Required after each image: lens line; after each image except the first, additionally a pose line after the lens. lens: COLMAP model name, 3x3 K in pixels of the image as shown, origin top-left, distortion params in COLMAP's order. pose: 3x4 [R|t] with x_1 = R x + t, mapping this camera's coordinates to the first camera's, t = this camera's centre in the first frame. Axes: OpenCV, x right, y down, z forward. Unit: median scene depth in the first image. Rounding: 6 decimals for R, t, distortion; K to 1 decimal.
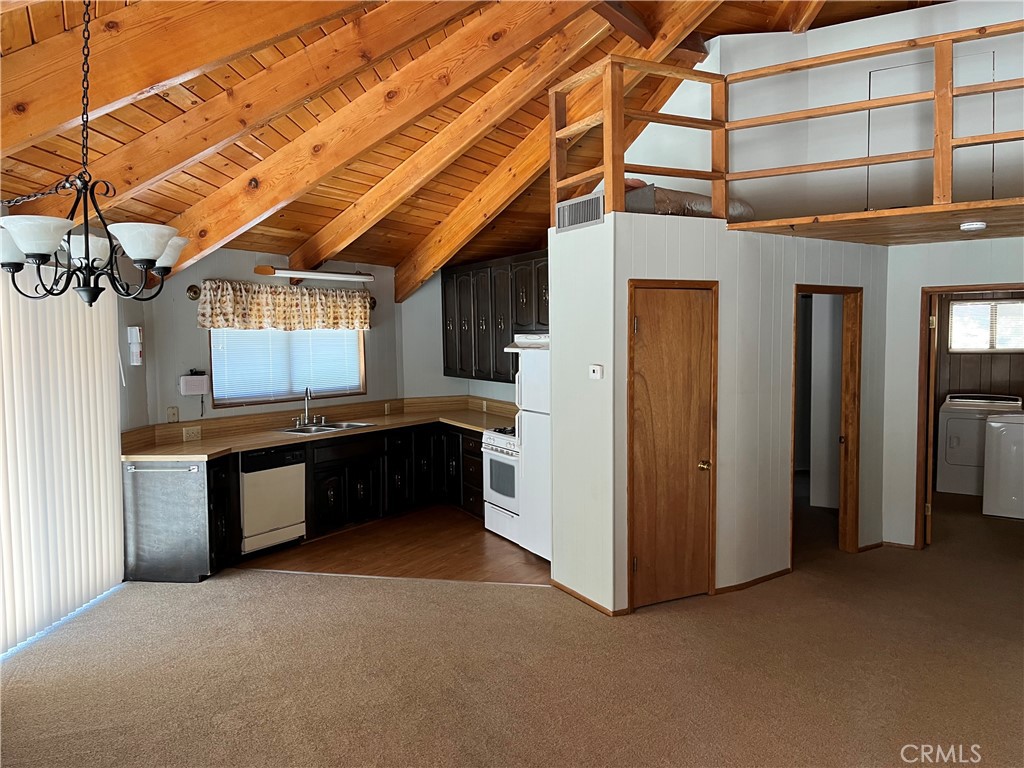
lens RADIAL K [[777.5, 0, 517.8], [0, 777.5, 394.4], [0, 0, 1]] dist [0.083324, -0.115043]
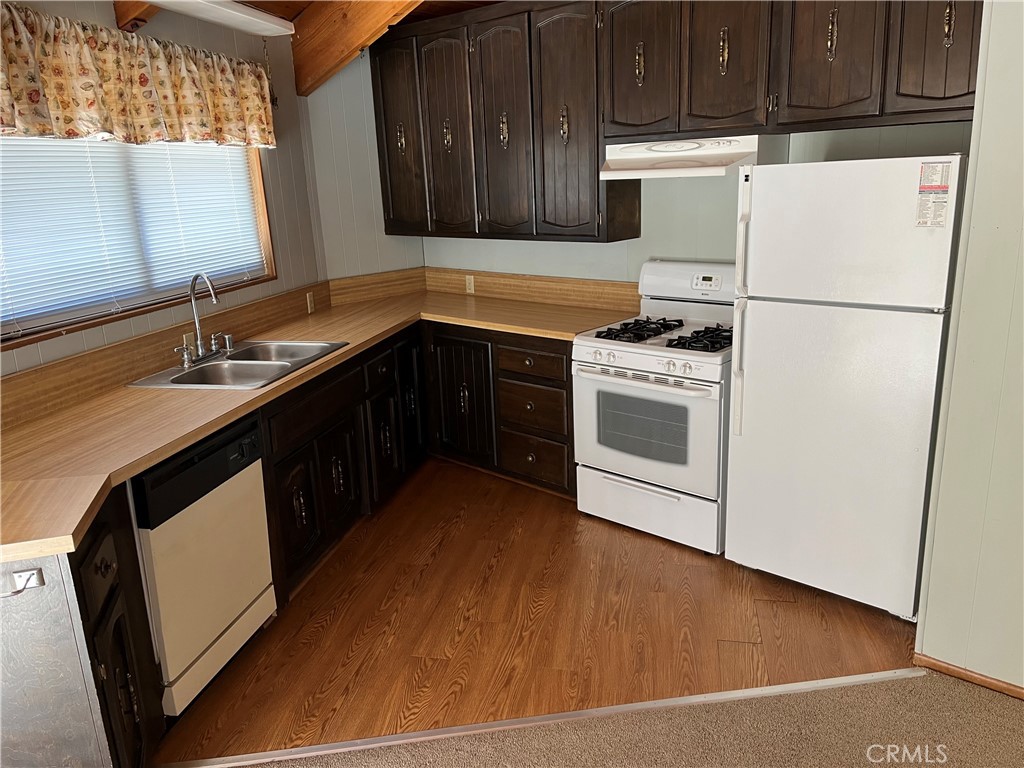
lens RADIAL K [[777.5, 0, 517.8], [0, 777.5, 394.4], [0, 0, 1]] dist [0.083324, -0.115043]
pose [[0.941093, -0.117789, 0.316968, -0.267376], [0.056300, 0.978866, 0.196601, -0.022533], [-0.333427, -0.167175, 0.927836, 0.551864]]
